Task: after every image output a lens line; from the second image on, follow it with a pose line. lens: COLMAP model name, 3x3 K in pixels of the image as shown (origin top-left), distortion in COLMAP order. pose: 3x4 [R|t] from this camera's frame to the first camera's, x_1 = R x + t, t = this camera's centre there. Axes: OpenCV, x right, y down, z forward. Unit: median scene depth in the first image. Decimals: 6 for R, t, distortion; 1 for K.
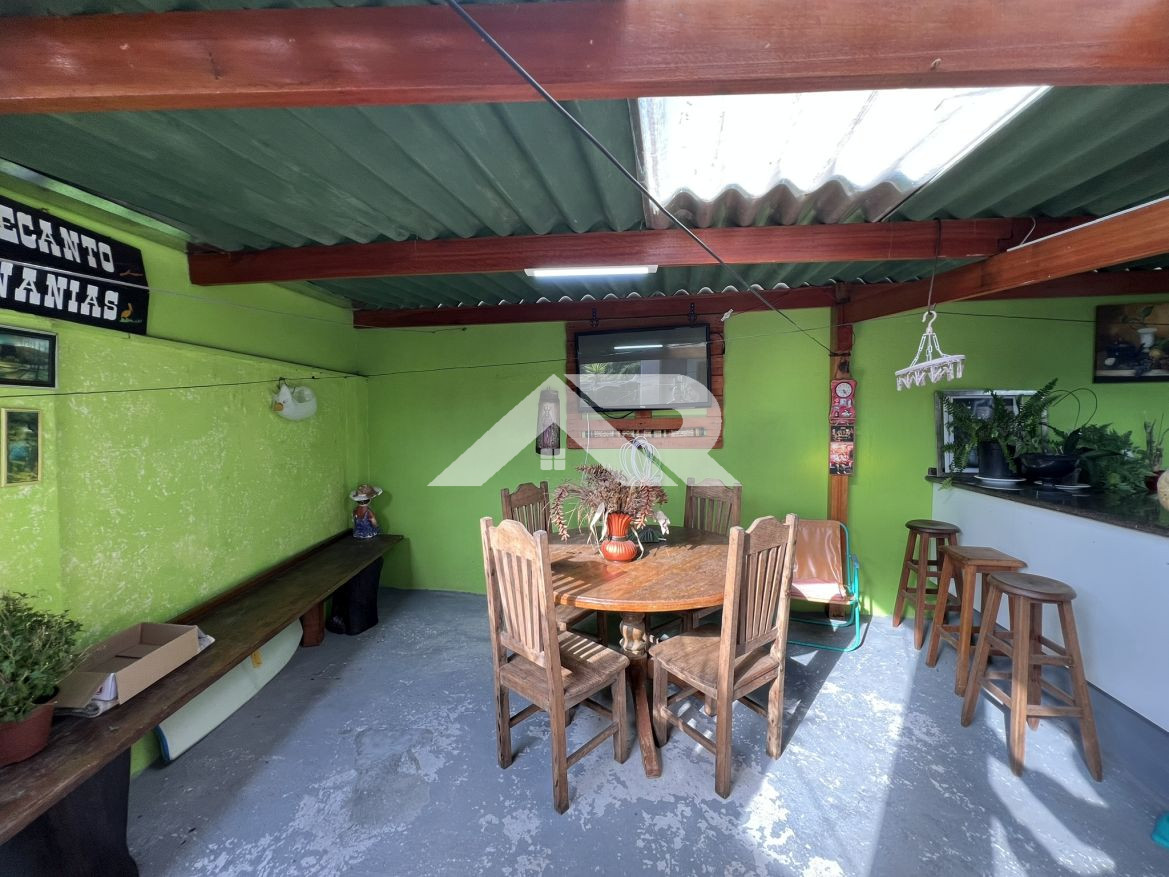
lens RADIAL K [[465.9, 0, 587.6], [0, 465.9, 438.3], [0, 0, 1]] dist [-0.001634, -0.000103]
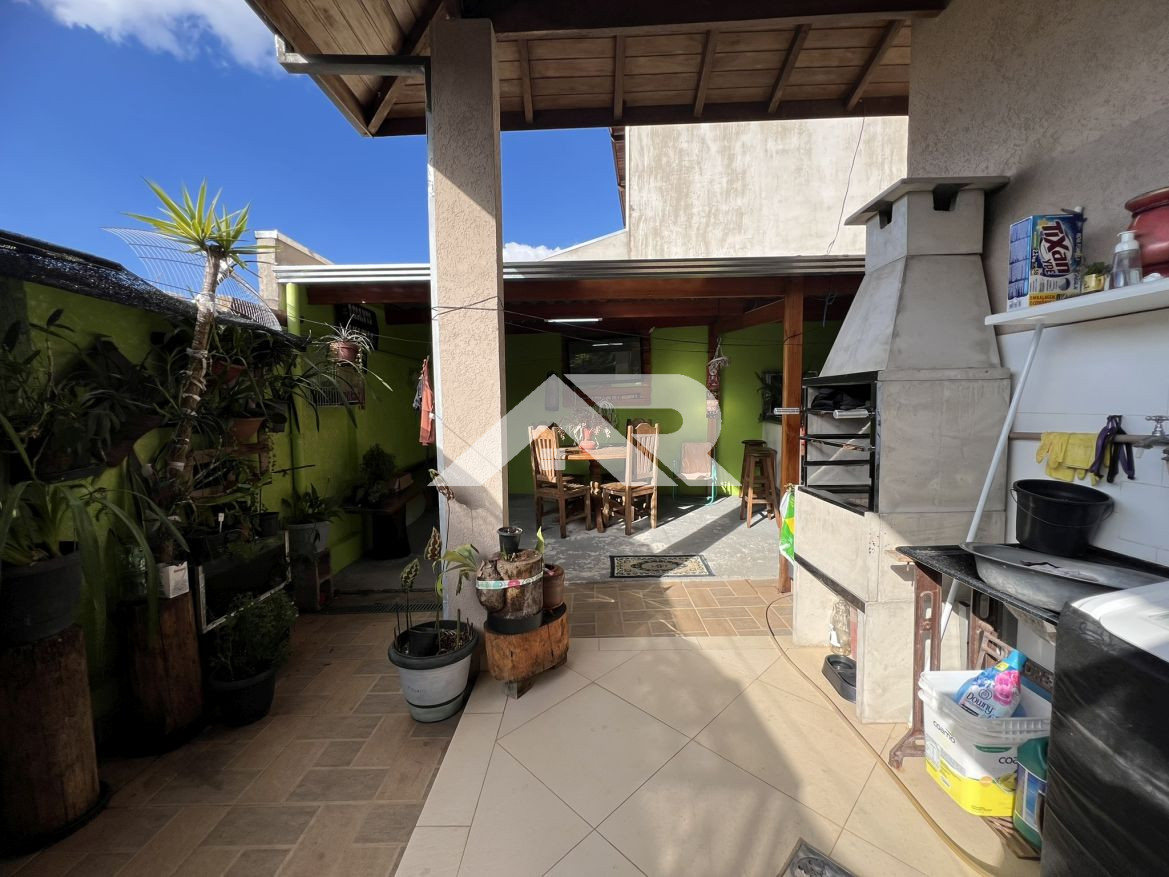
lens RADIAL K [[465.9, 0, 587.6], [0, 465.9, 438.3], [0, 0, 1]] dist [-0.001634, -0.000103]
pose [[0.999794, -0.011039, 0.017050, 0.023840], [0.010436, 0.999330, 0.035067, 0.107325], [-0.017426, -0.034882, 0.999240, -0.994243]]
